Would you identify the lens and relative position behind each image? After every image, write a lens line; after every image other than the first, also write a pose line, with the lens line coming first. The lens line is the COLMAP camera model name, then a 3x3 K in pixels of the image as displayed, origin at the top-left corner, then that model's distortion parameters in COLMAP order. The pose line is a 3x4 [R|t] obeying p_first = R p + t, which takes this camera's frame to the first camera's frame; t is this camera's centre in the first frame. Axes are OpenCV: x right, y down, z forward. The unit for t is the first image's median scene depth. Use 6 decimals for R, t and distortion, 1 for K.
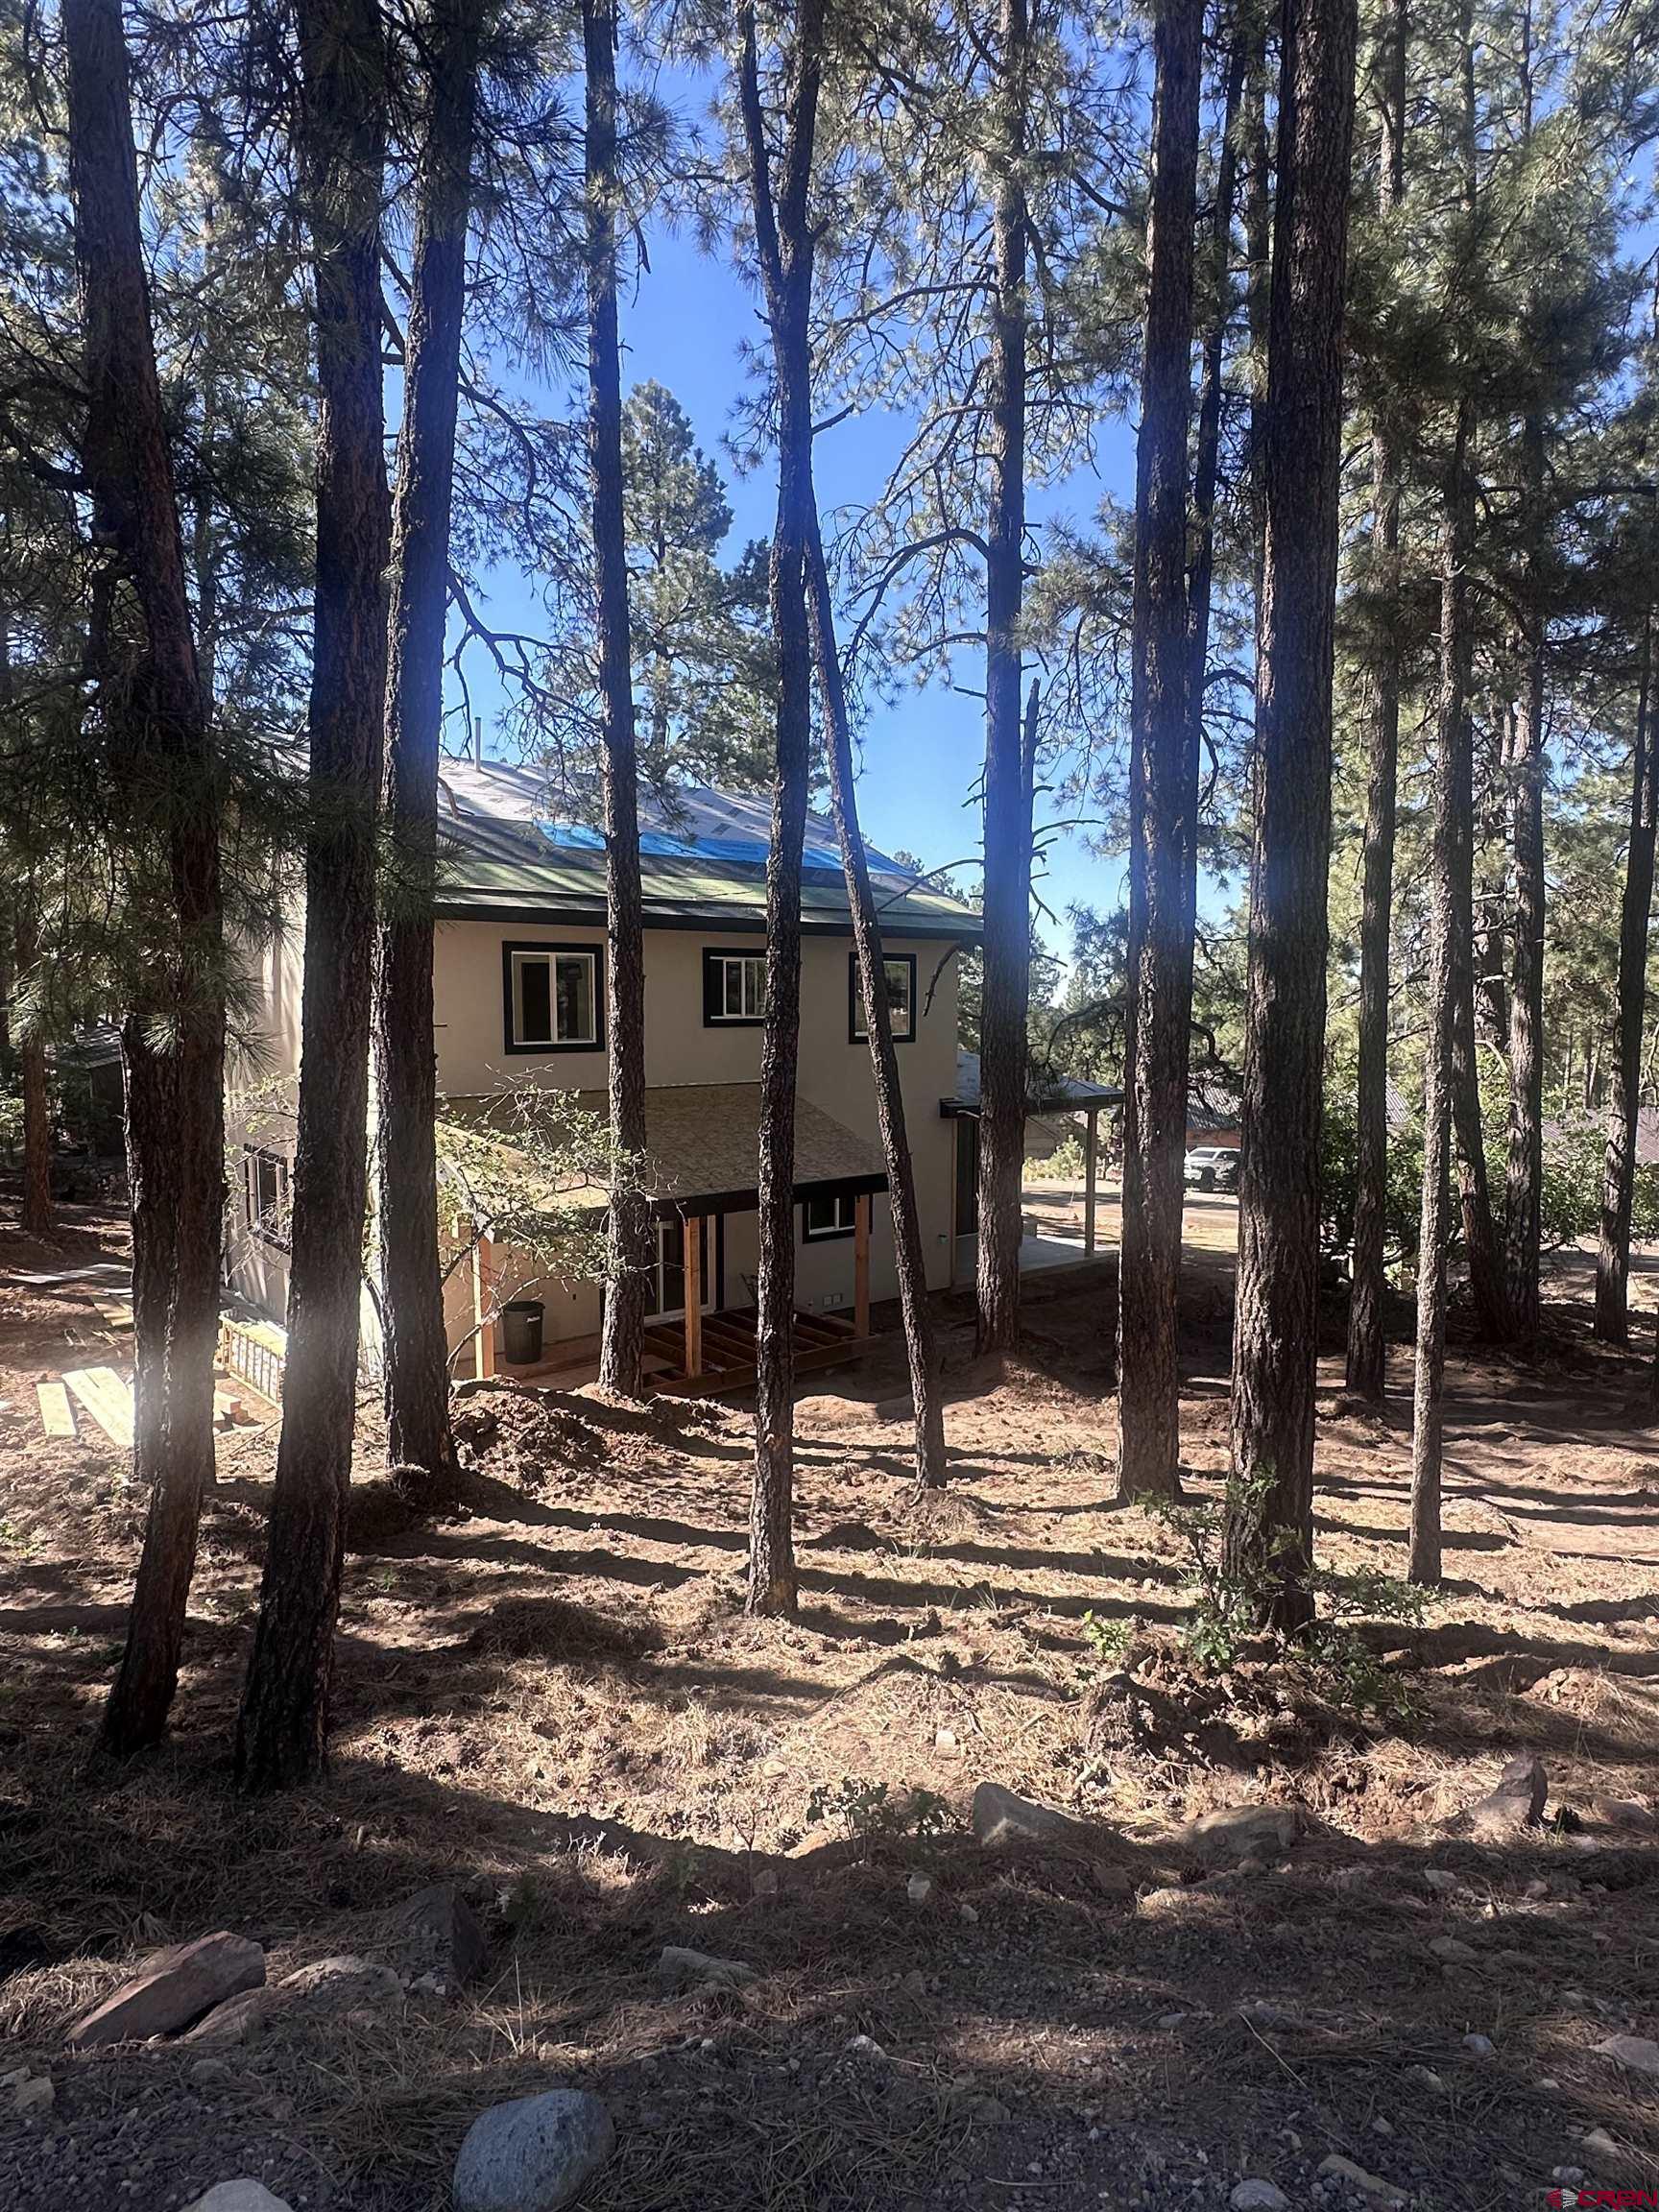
lens RADIAL K [[1244.8, 0, 829.5], [0, 1244.8, 1106.0], [0, 0, 1]] dist [-0.001409, -0.000229]
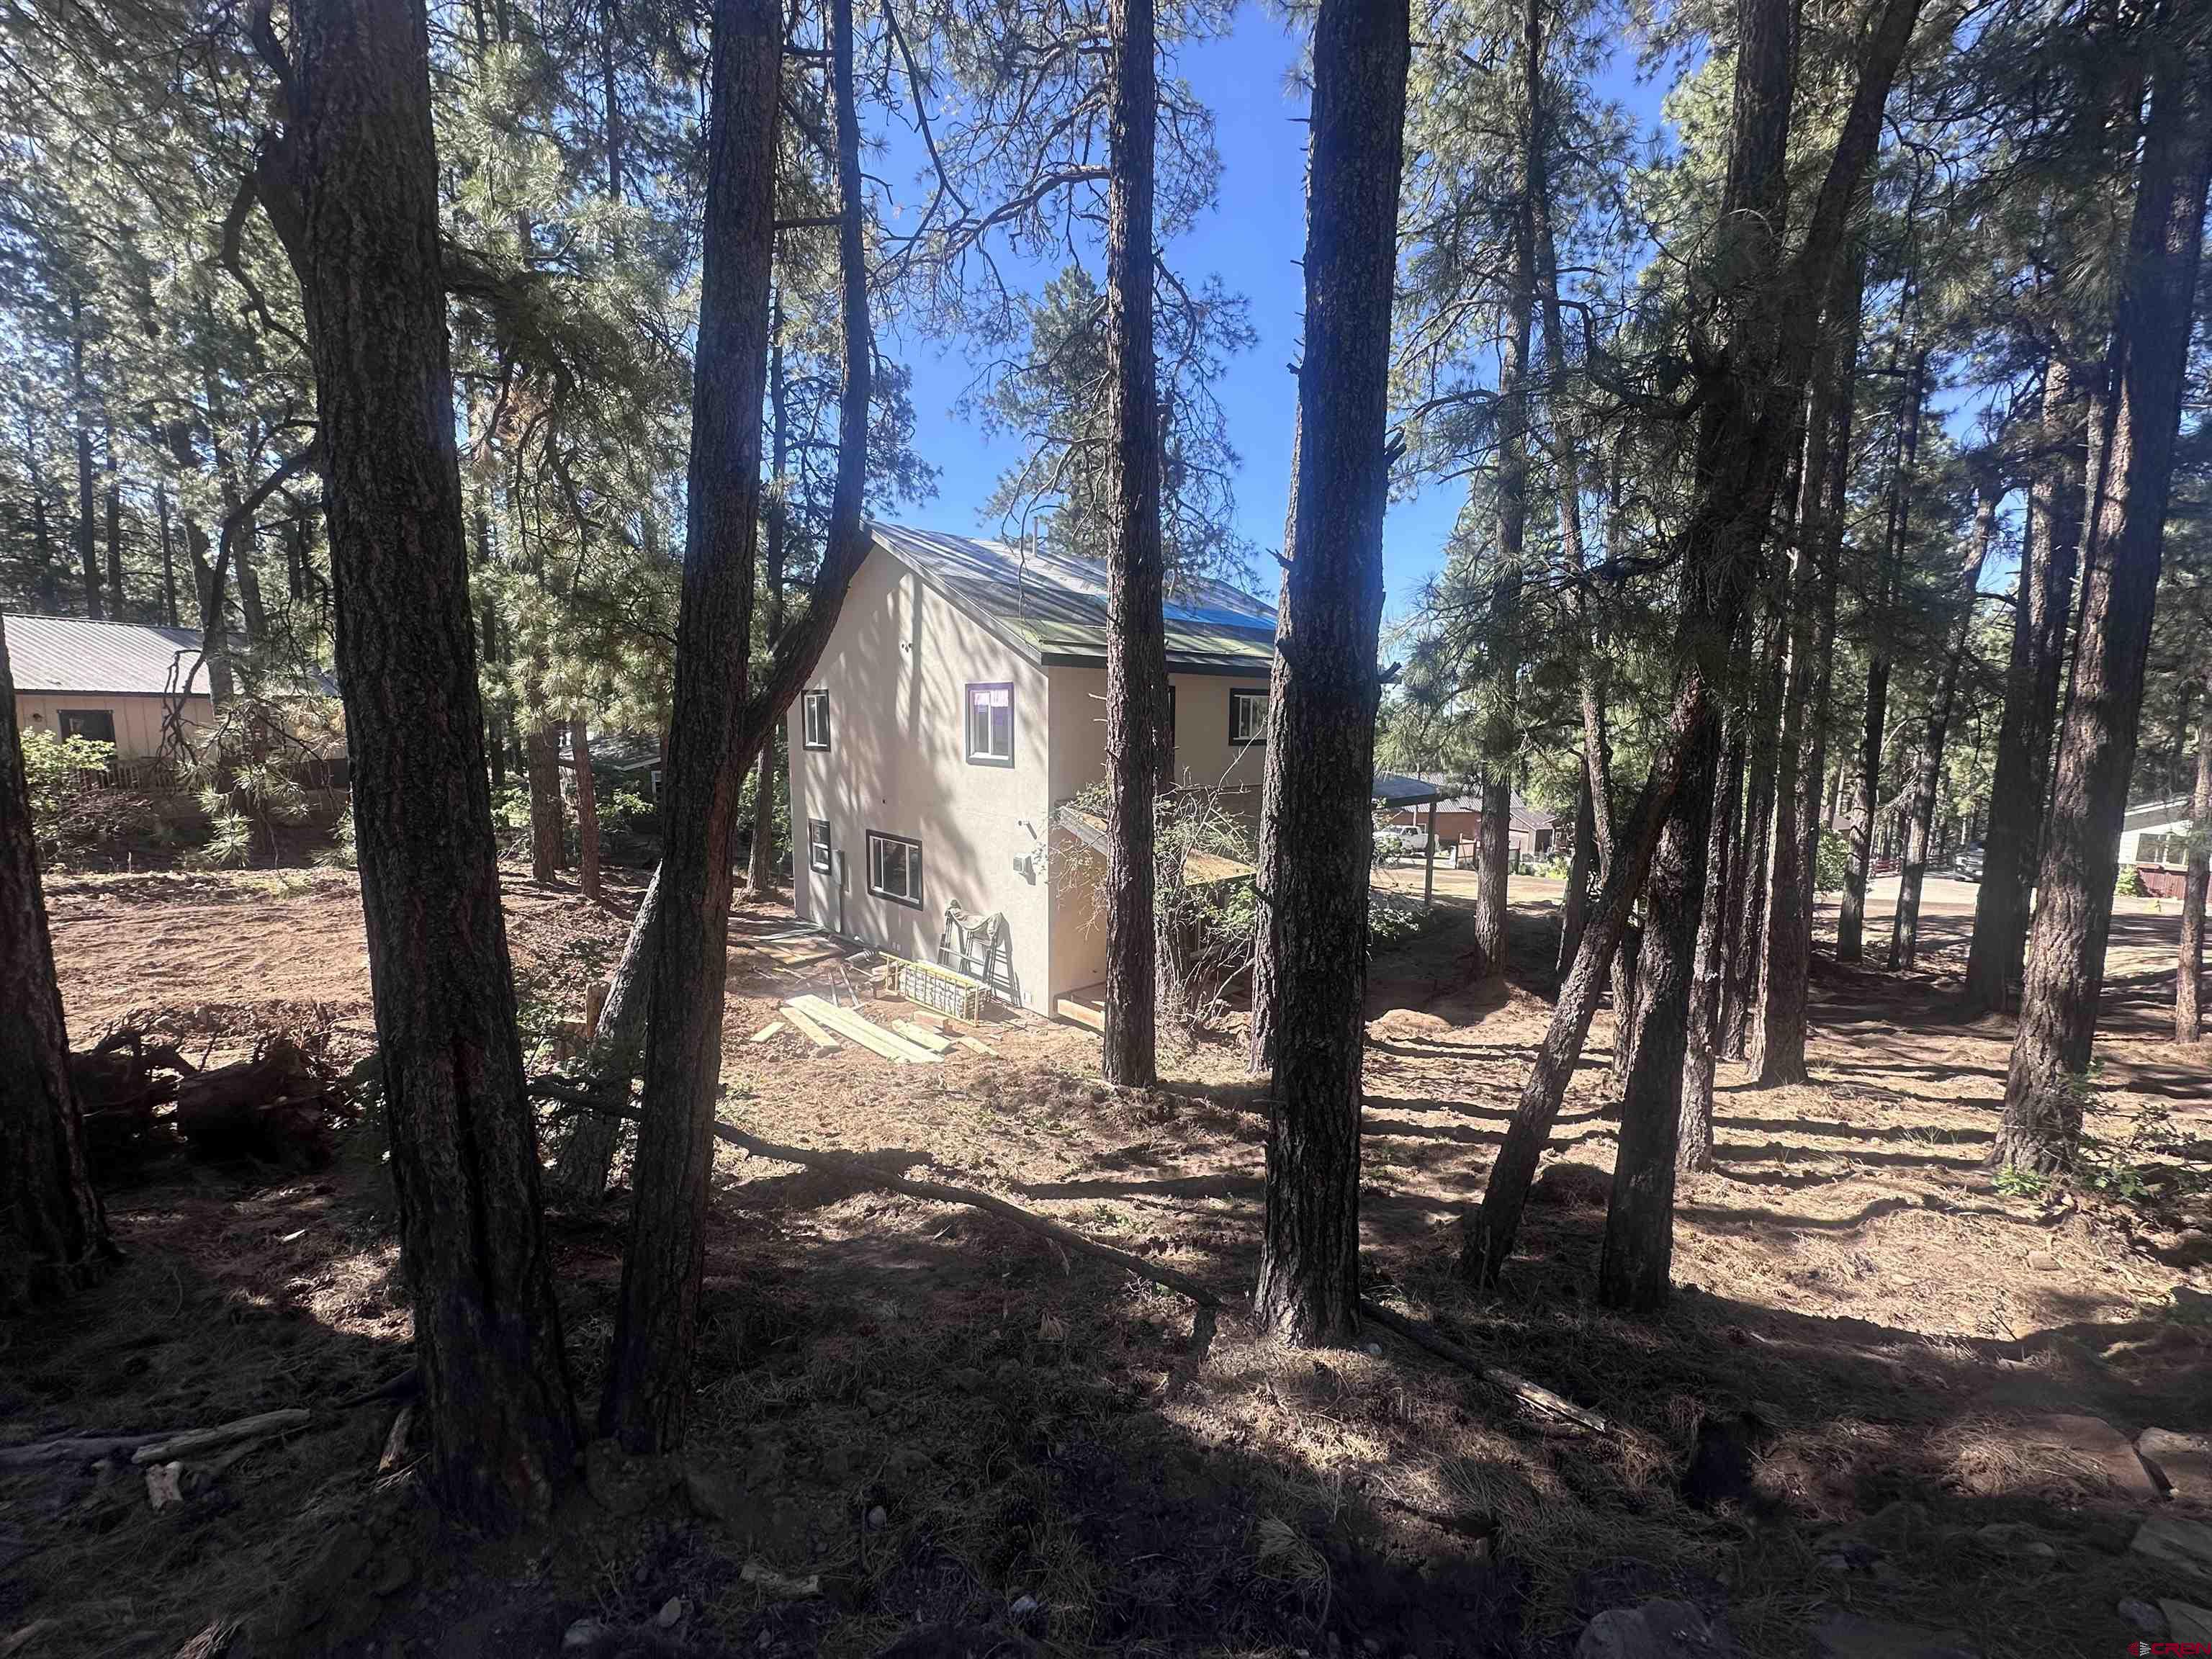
lens RADIAL K [[885.7, 0, 1106.0], [0, 885.7, 829.5], [0, 0, 1]] dist [-0.002119, -0.000022]
pose [[0.998339, -0.003165, 0.057524, -0.420349], [0.000911, 0.999233, 0.039157, -0.012234], [-0.057604, -0.039040, 0.997576, 0.022900]]
